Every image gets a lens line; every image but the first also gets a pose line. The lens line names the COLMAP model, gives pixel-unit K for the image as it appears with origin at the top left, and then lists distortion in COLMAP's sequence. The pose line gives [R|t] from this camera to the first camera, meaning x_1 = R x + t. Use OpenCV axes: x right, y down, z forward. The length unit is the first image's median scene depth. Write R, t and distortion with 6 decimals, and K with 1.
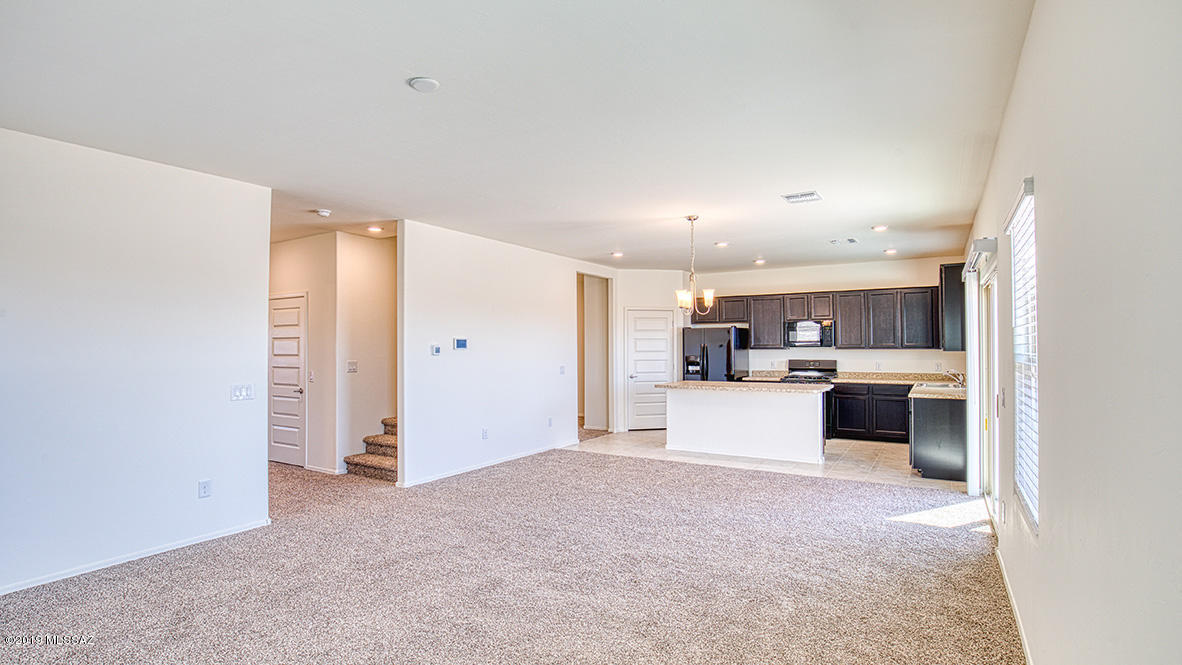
lens RADIAL K [[565.6, 0, 598.9], [0, 565.6, 335.0], [0, 0, 1]] dist [-0.019391, 0.001119]
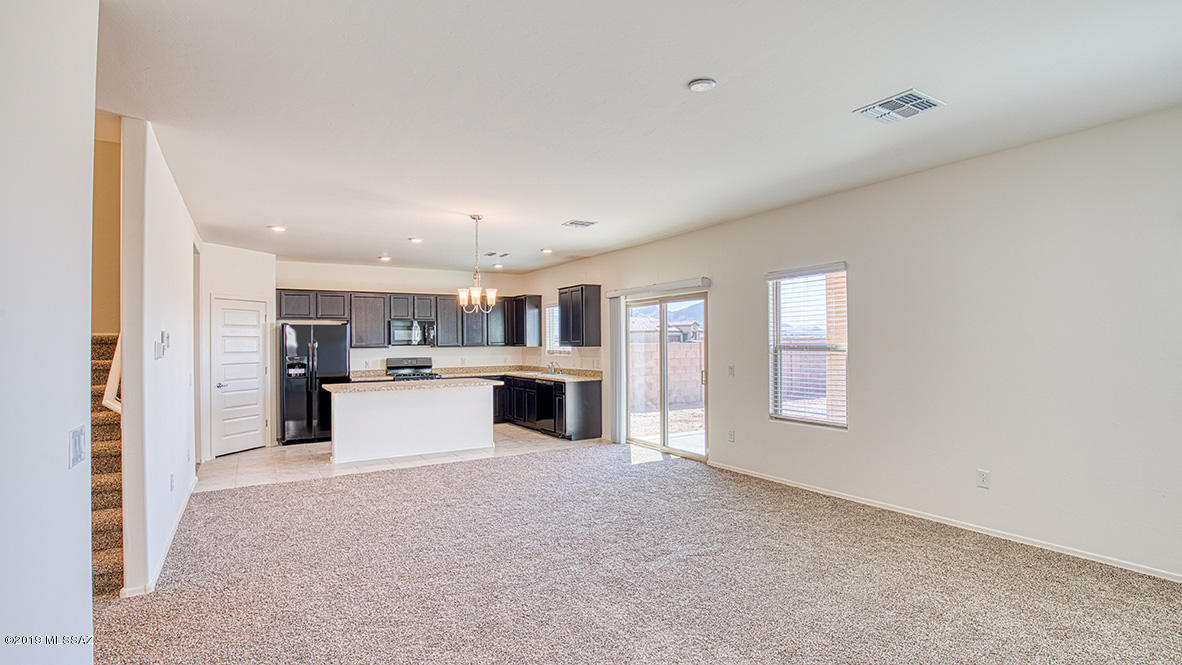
lens RADIAL K [[565.6, 0, 596.0], [0, 565.6, 340.8], [0, 0, 1]] dist [-0.019391, 0.001119]
pose [[0.457361, 0.003362, 0.889275, -0.410972], [-0.010402, 0.999945, 0.001570, 0.007194], [-0.889220, -0.009968, 0.457371, 0.220737]]
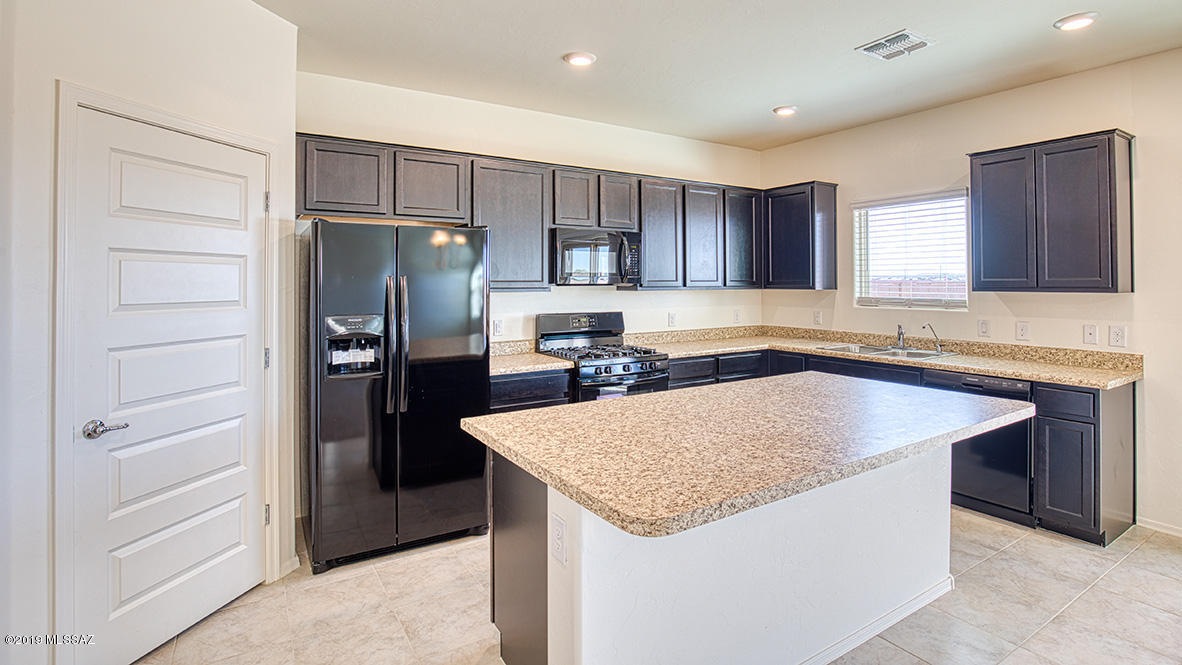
lens RADIAL K [[565.6, 0, 595.7], [0, 565.6, 280.2], [0, 0, 1]] dist [-0.019391, 0.001119]
pose [[0.448597, 0.007276, 0.893705, -0.045912], [-0.019166, 0.999815, 0.001481, 0.016032], [-0.893529, -0.017793, 0.448653, 0.804369]]
